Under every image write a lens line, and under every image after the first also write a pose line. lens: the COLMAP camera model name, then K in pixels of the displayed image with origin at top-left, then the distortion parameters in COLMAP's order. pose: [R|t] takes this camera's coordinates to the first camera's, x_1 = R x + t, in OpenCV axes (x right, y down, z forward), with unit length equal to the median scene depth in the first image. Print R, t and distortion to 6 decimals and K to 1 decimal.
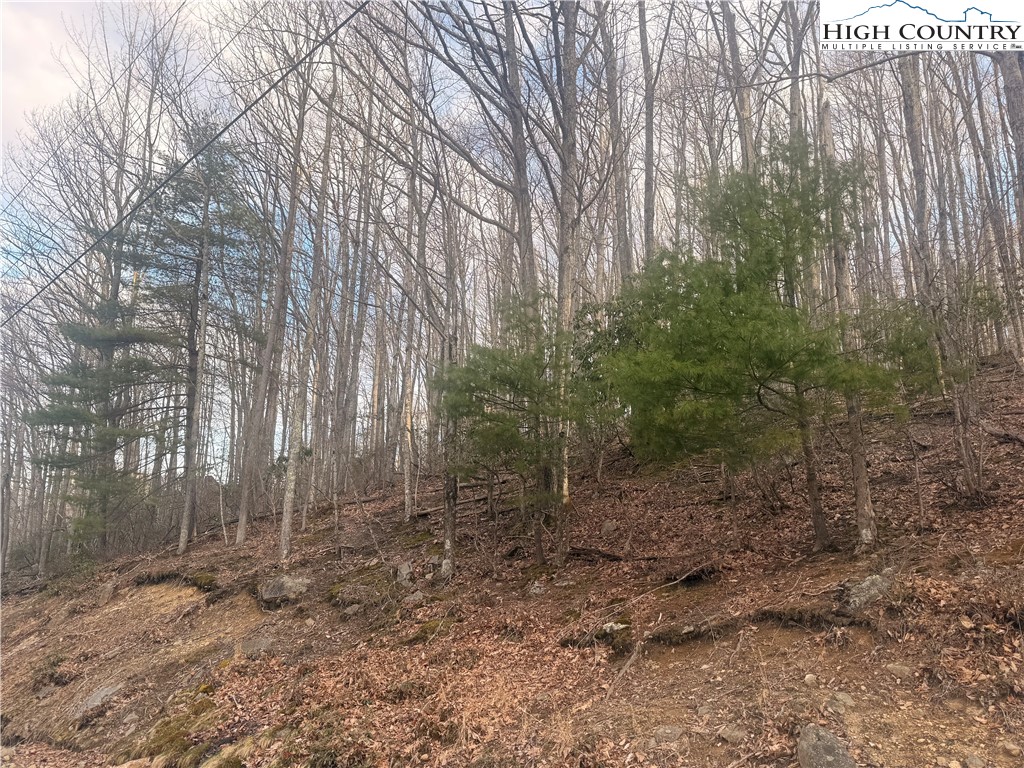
lens RADIAL K [[707.8, 0, 516.0], [0, 707.8, 386.7], [0, 0, 1]] dist [0.001463, -0.032625]
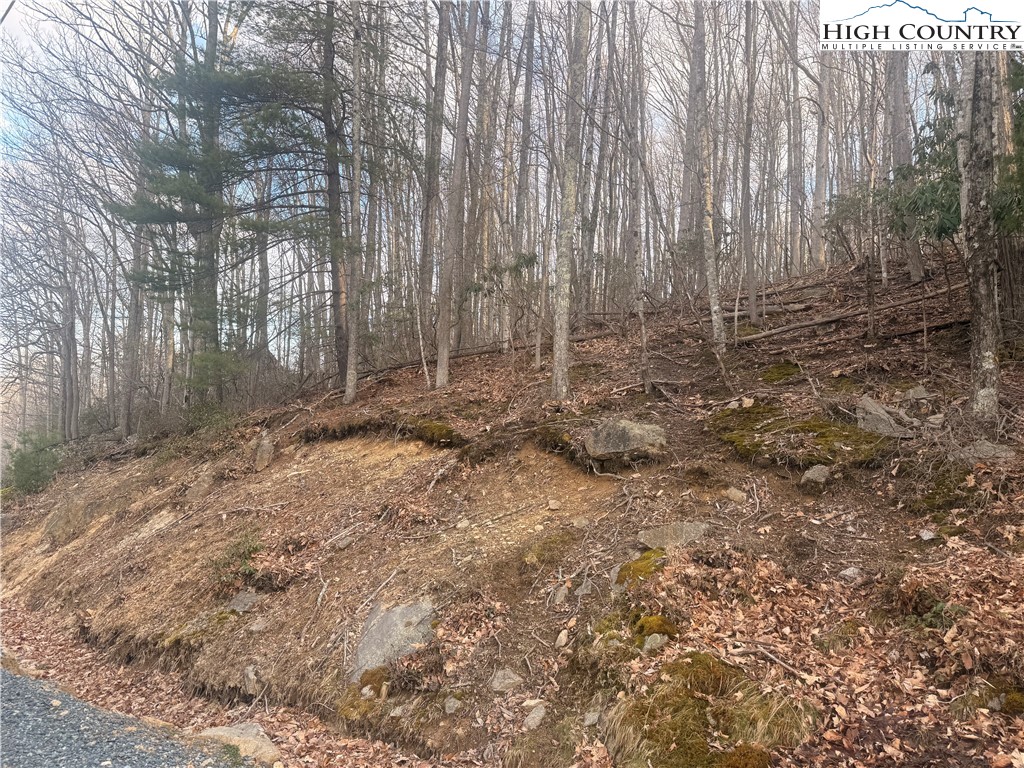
lens RADIAL K [[728.6, 0, 512.0], [0, 728.6, 384.0], [0, 0, 1]] dist [-0.005266, -0.012376]
pose [[0.998750, 0.011406, -0.048664, -0.402785], [-0.003572, 0.987410, 0.158140, 0.147577], [0.049855, -0.157768, 0.986217, 0.412308]]
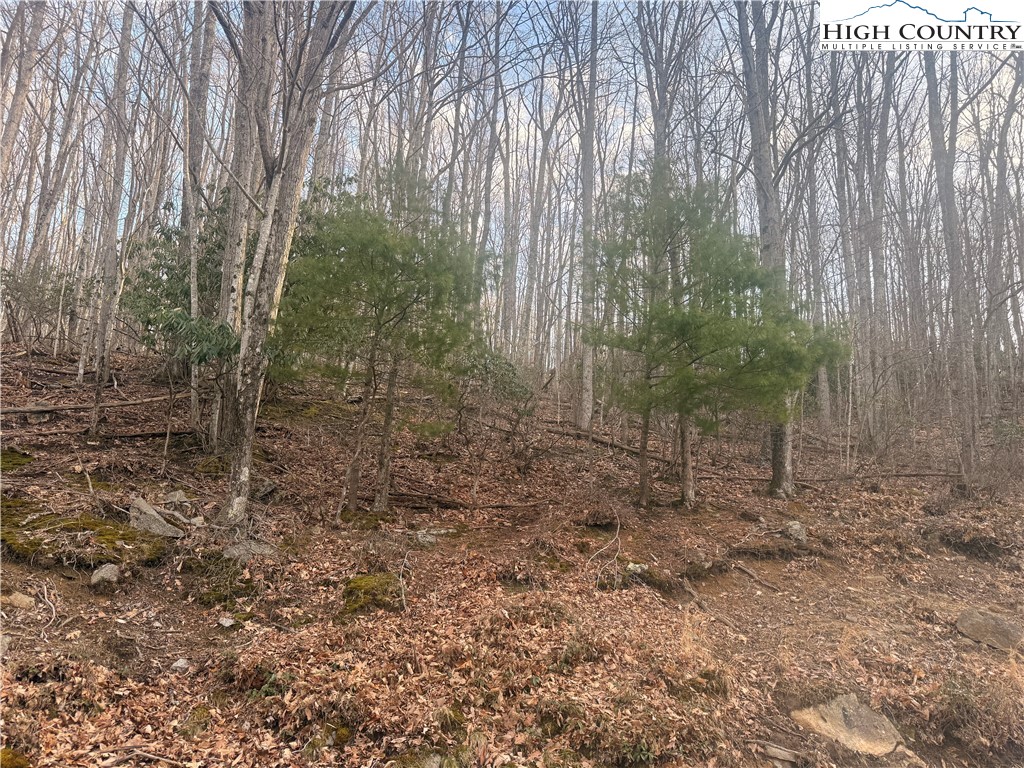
lens RADIAL K [[728.6, 0, 512.0], [0, 728.6, 384.0], [0, 0, 1]] dist [-0.005266, -0.012376]
pose [[0.418028, 0.205706, 0.884838, -0.572427], [-0.225371, 0.967058, -0.118347, 0.156607], [-0.880034, -0.149945, 0.450618, 0.452778]]
